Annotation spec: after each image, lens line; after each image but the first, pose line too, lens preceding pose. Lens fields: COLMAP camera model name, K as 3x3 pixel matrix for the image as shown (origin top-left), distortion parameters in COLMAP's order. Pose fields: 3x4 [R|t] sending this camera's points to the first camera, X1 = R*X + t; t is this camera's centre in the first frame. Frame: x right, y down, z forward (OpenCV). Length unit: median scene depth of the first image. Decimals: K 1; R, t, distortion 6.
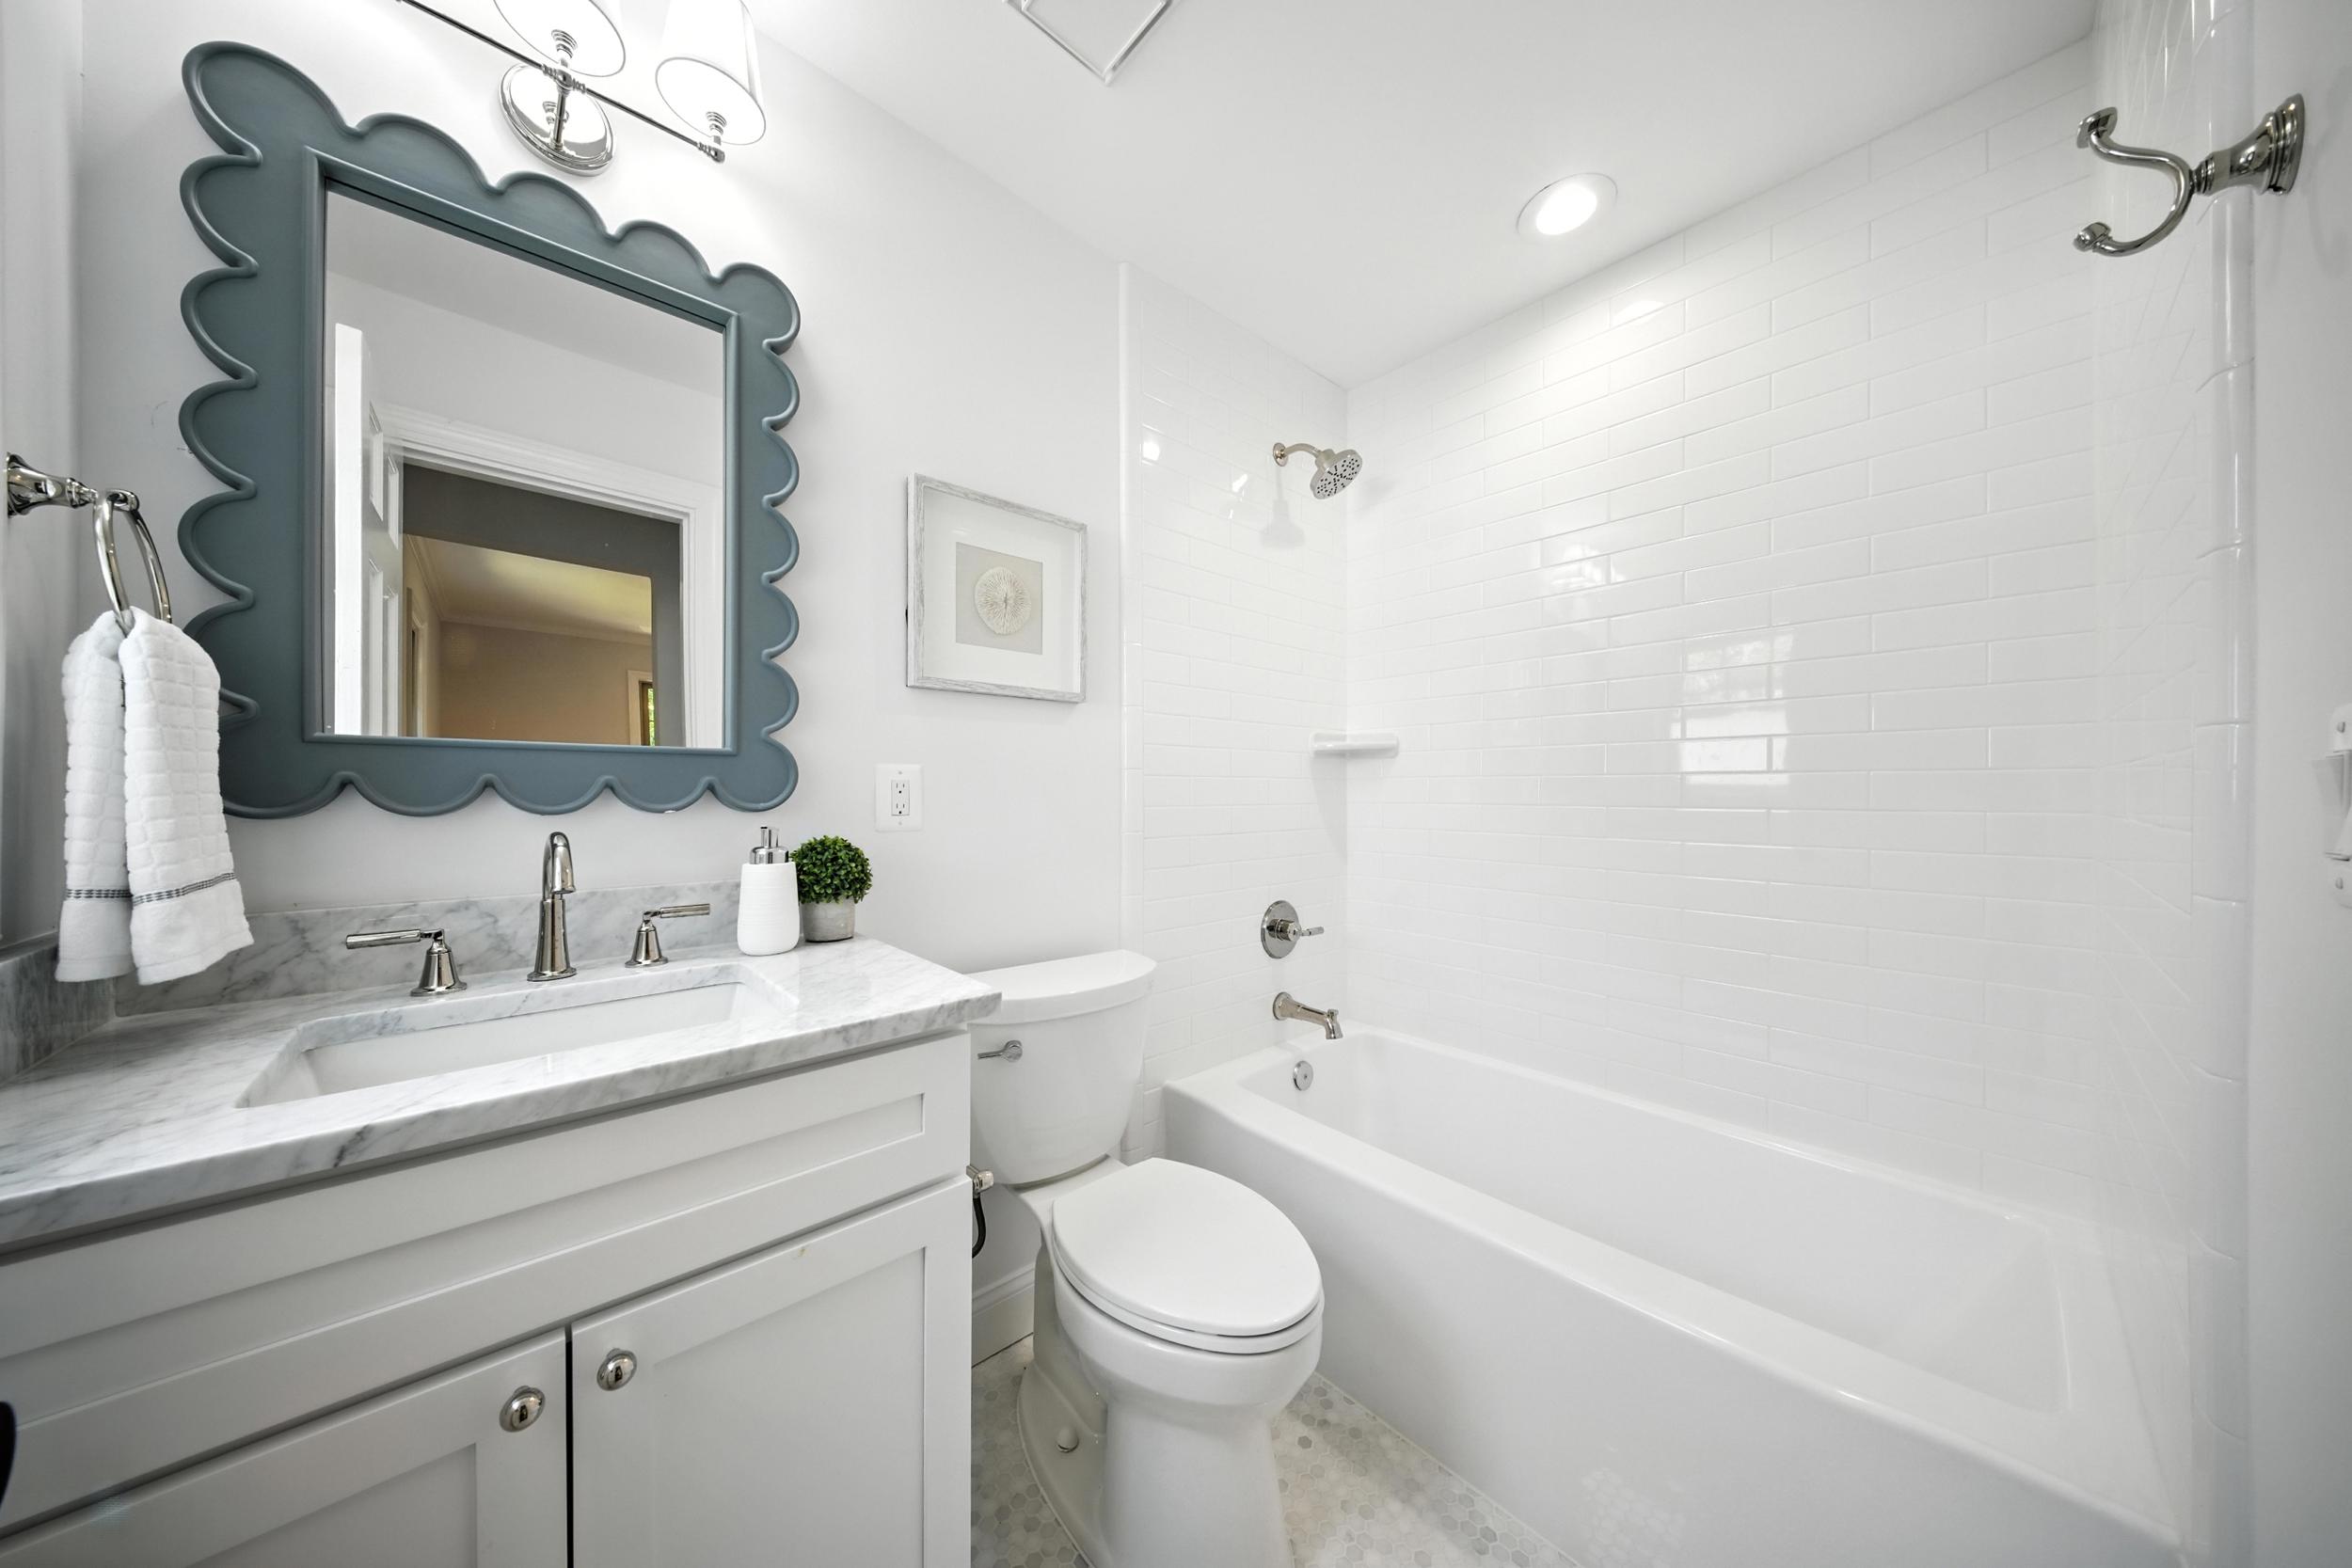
lens RADIAL K [[713.7, 0, 1174.4], [0, 713.7, 796.4], [0, 0, 1]] dist [0.001441, -0.003149]
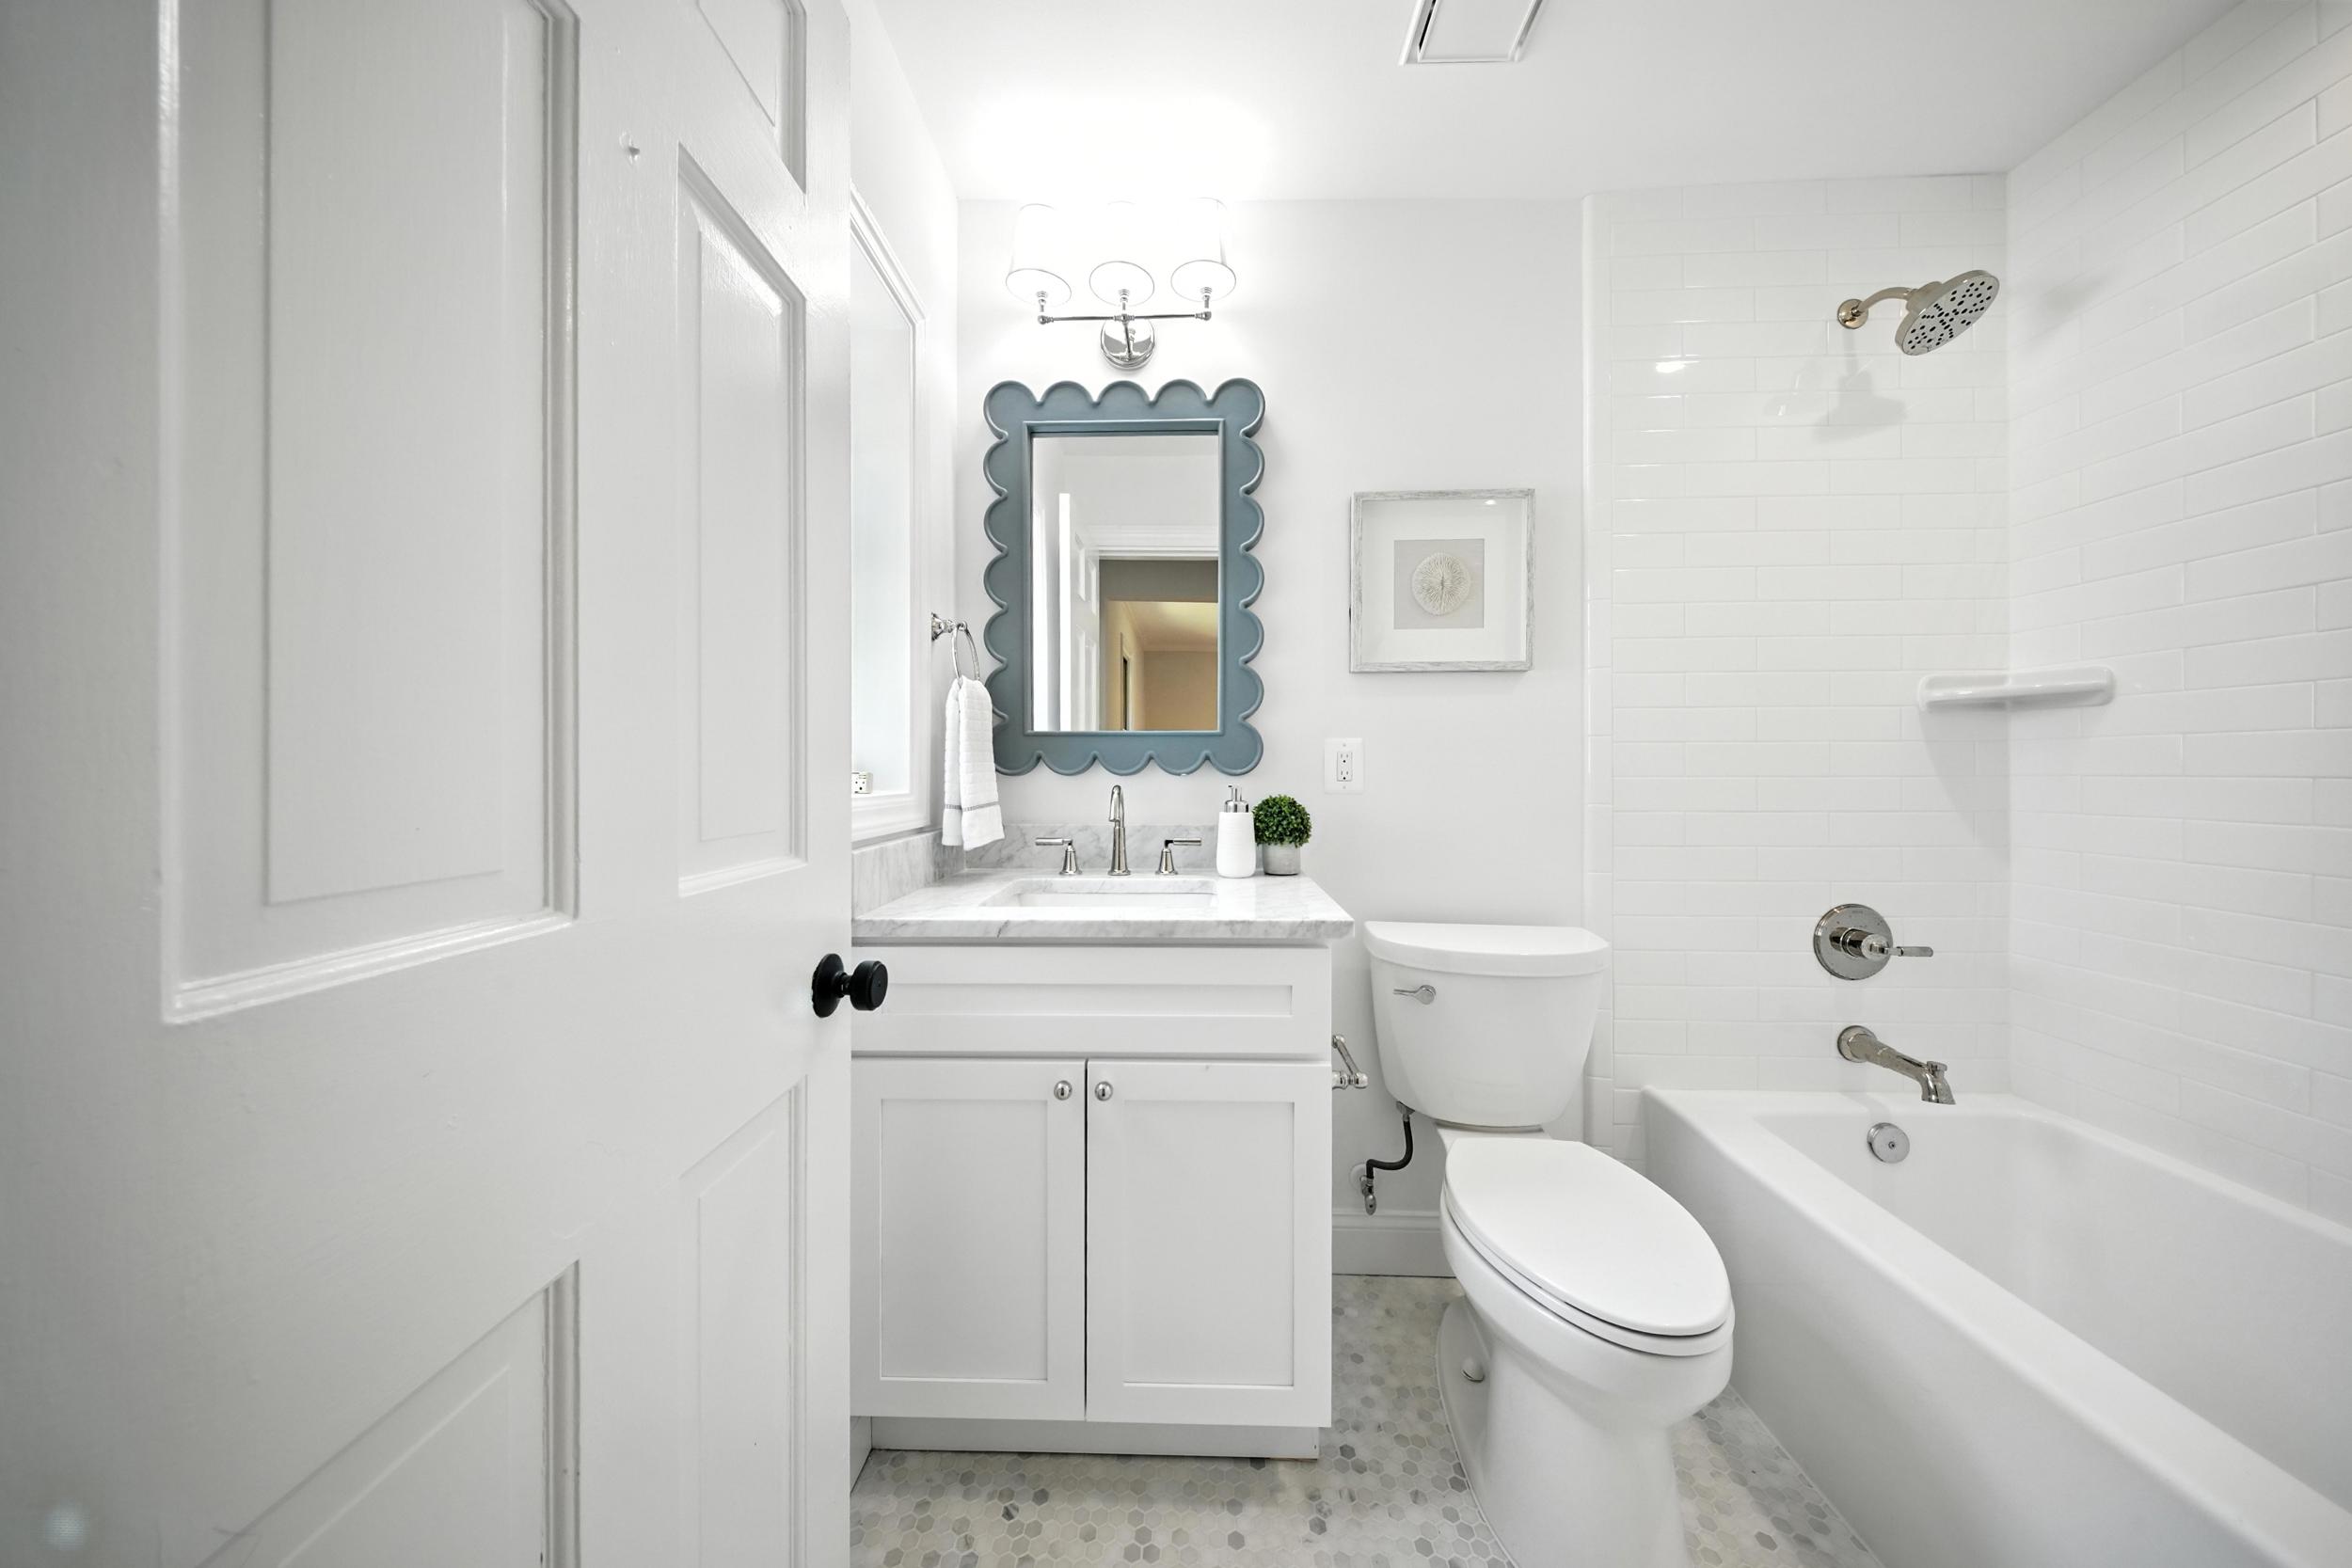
lens RADIAL K [[705.9, 0, 1175.7], [0, 705.9, 773.6], [0, 0, 1]] dist [-0.000512, -0.004852]
pose [[0.720741, 0.003490, -0.693195, 0.267134], [-0.001223, 0.999992, 0.003763, 0.012148], [0.693203, -0.001865, 0.720740, -0.059933]]
